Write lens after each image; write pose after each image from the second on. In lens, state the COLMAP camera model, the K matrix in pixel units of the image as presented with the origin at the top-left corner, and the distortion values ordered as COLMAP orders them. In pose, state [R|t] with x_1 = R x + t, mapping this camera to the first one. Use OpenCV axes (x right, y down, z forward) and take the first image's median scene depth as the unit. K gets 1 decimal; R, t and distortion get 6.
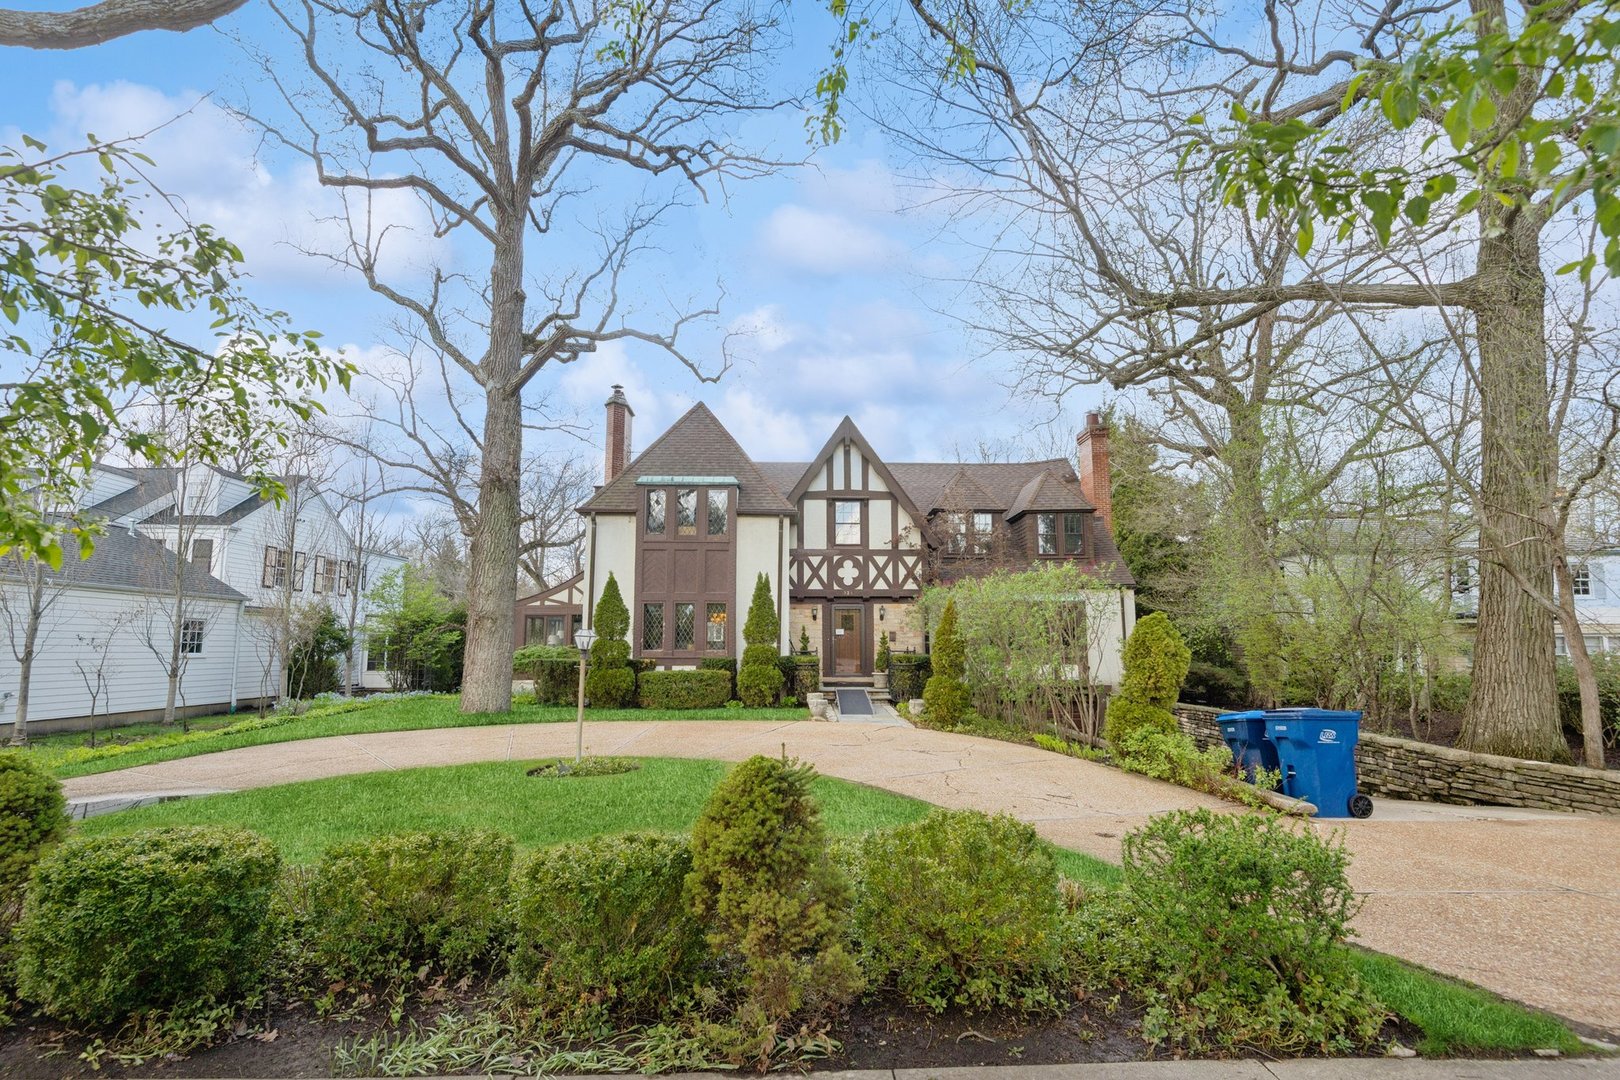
lens RADIAL K [[837.3, 0, 791.7], [0, 837.3, 464.5], [0, 0, 1]] dist [0.018440, -0.000005]
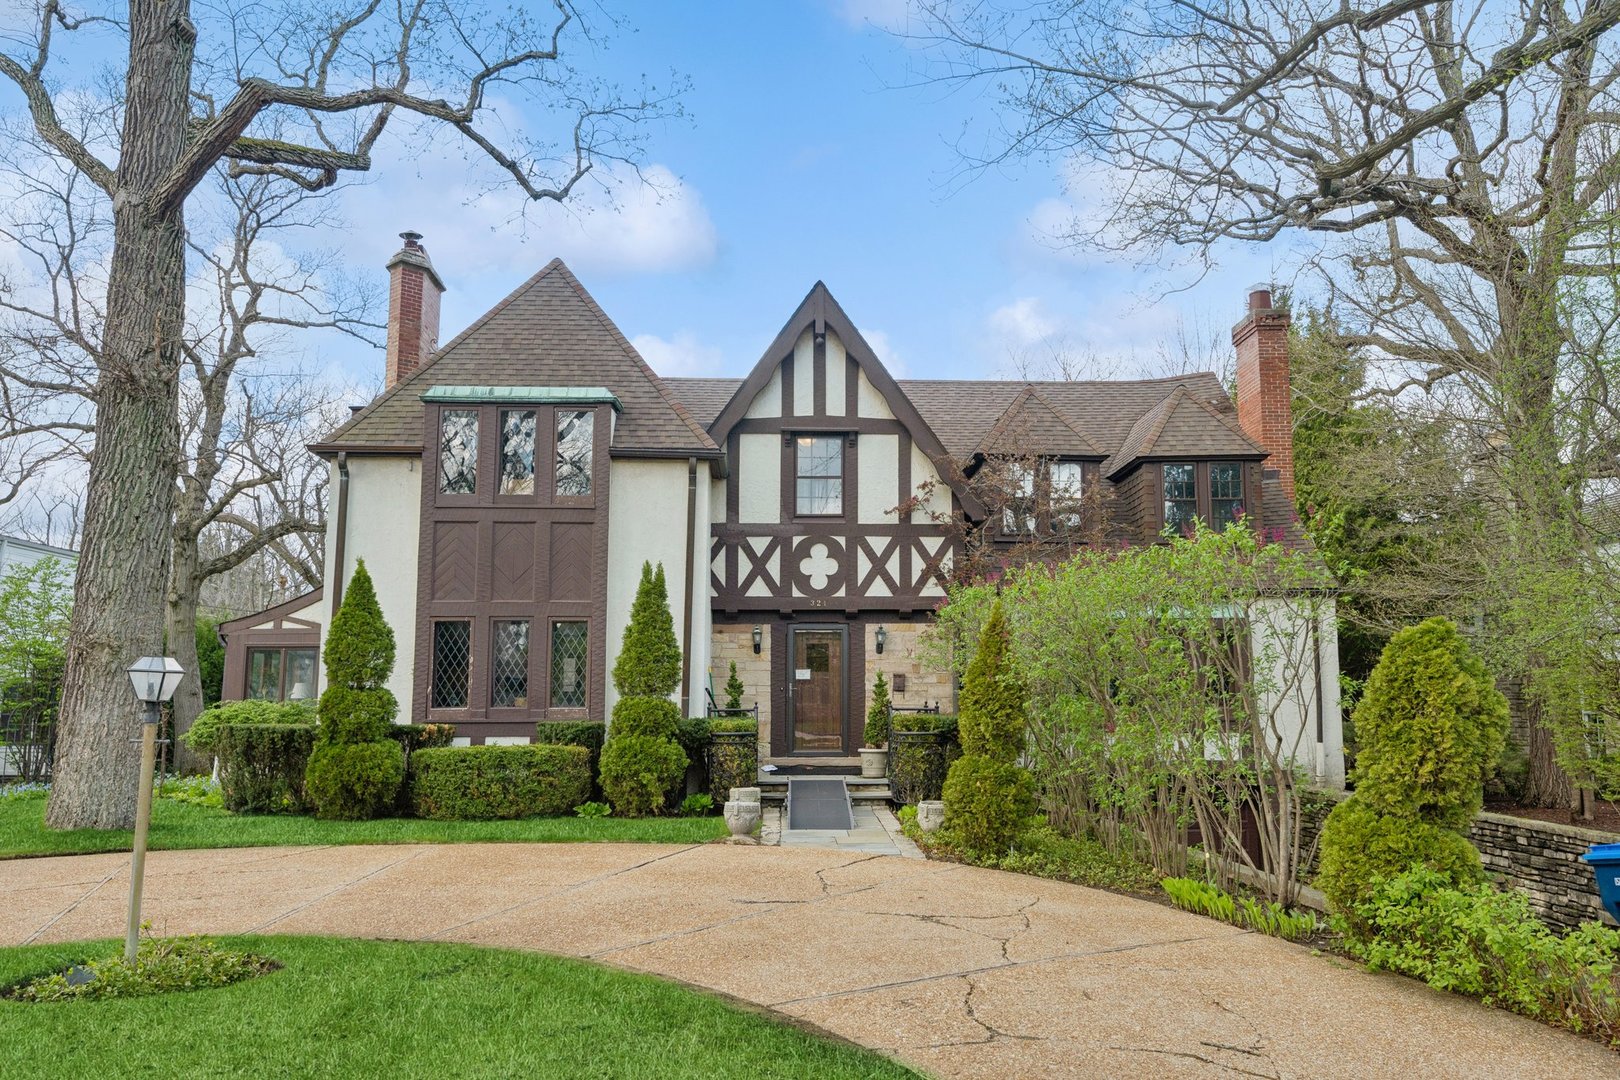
lens RADIAL K [[1267.6, 0, 810.5], [0, 1267.6, 446.5], [0, 0, 1]] dist [0.009129, 0.003392]
pose [[0.999769, 0.003101, 0.021267, 0.044186], [-0.003332, 0.999936, 0.010799, 0.042157], [-0.021232, -0.010868, 0.999716, 0.175420]]
